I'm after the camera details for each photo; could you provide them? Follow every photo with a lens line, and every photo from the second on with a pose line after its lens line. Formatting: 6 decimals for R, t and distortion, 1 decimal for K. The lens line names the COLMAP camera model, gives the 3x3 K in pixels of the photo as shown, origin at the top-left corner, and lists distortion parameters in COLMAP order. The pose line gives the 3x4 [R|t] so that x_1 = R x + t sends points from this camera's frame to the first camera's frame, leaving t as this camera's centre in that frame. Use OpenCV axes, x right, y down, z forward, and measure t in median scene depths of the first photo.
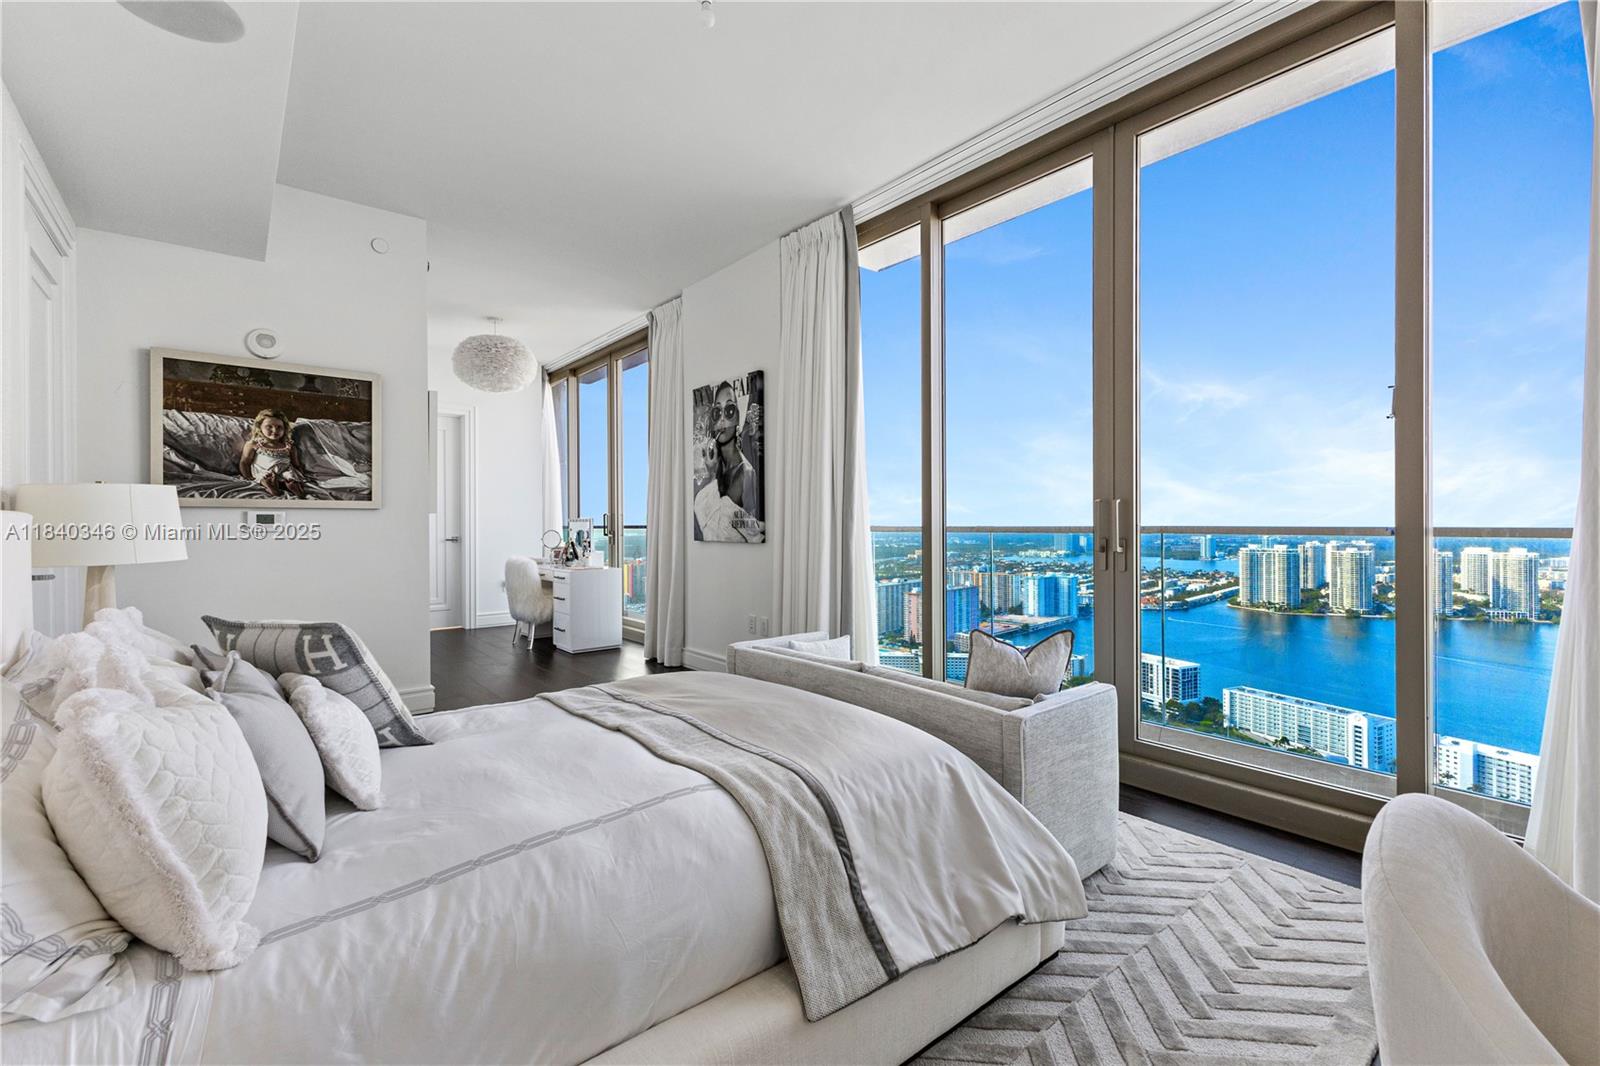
lens RADIAL K [[693.9, 0, 804.7], [0, 693.9, 520.5], [0, 0, 1]] dist [0.001705, -0.000089]
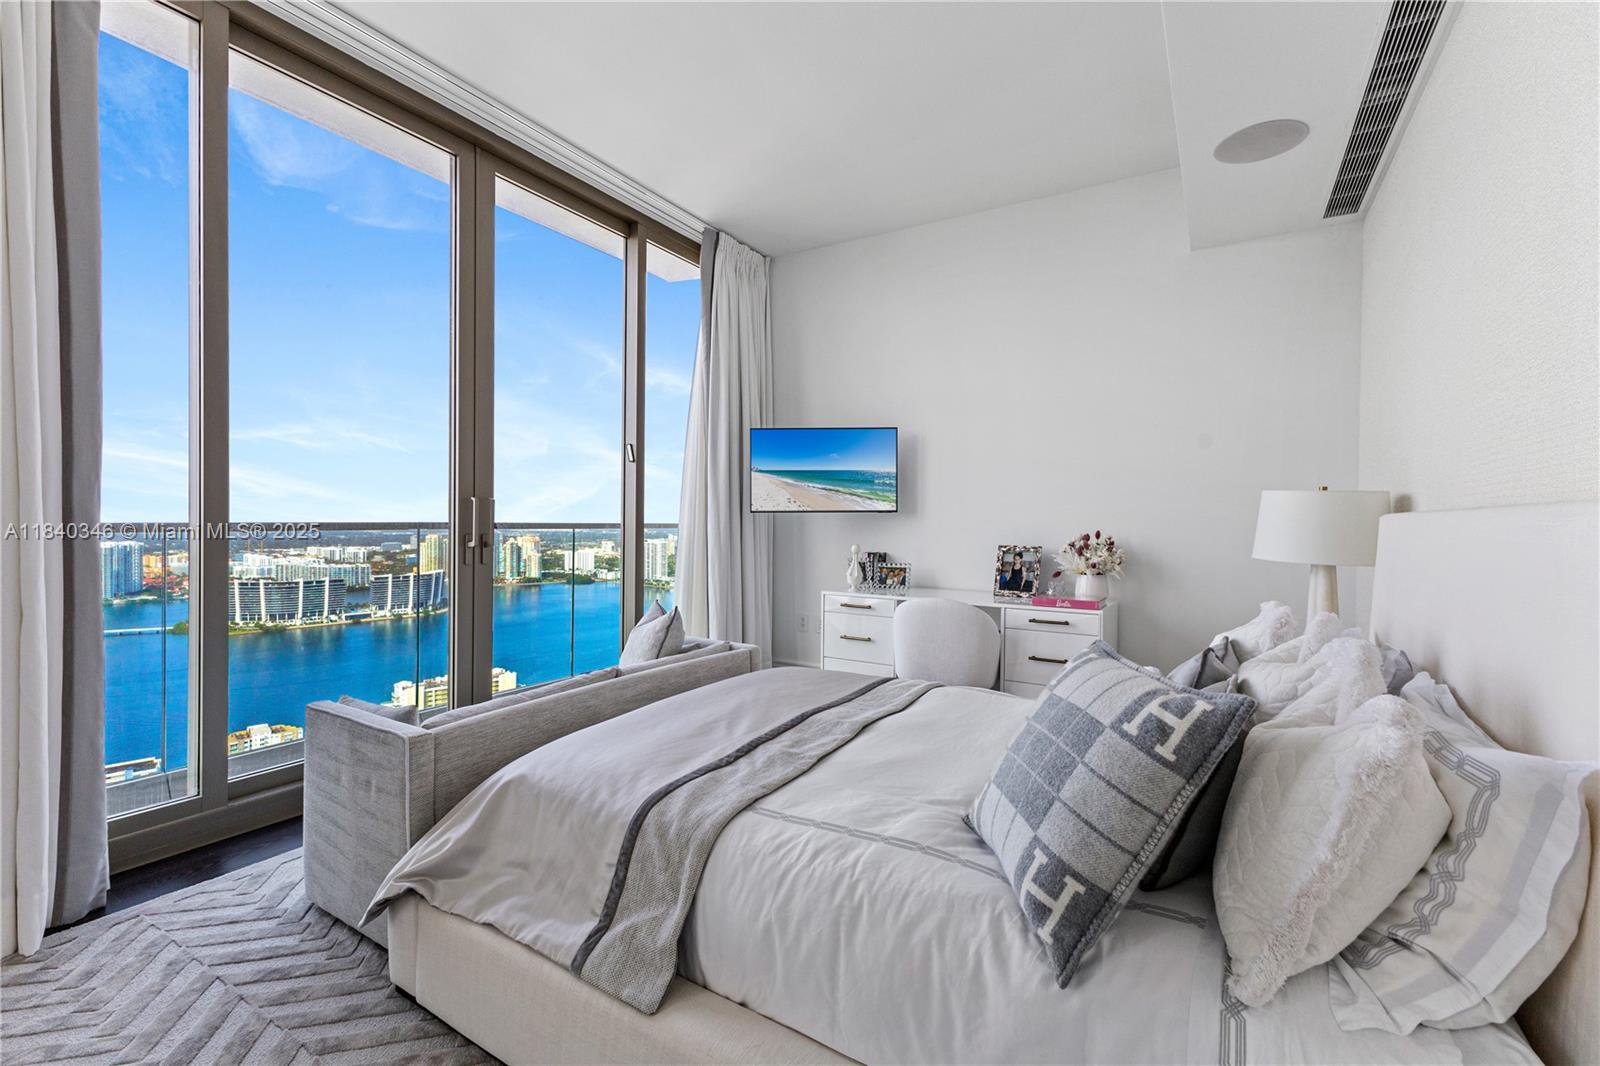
lens RADIAL K [[687.6, 0, 803.2], [0, 687.6, 530.0], [0, 0, 1]] dist [0.000017, -0.000126]
pose [[-0.327891, -0.006017, 0.944696, -0.728224], [-0.014168, 0.999899, 0.001451, 0.010567], [-0.944609, -0.012909, -0.327943, 0.876112]]
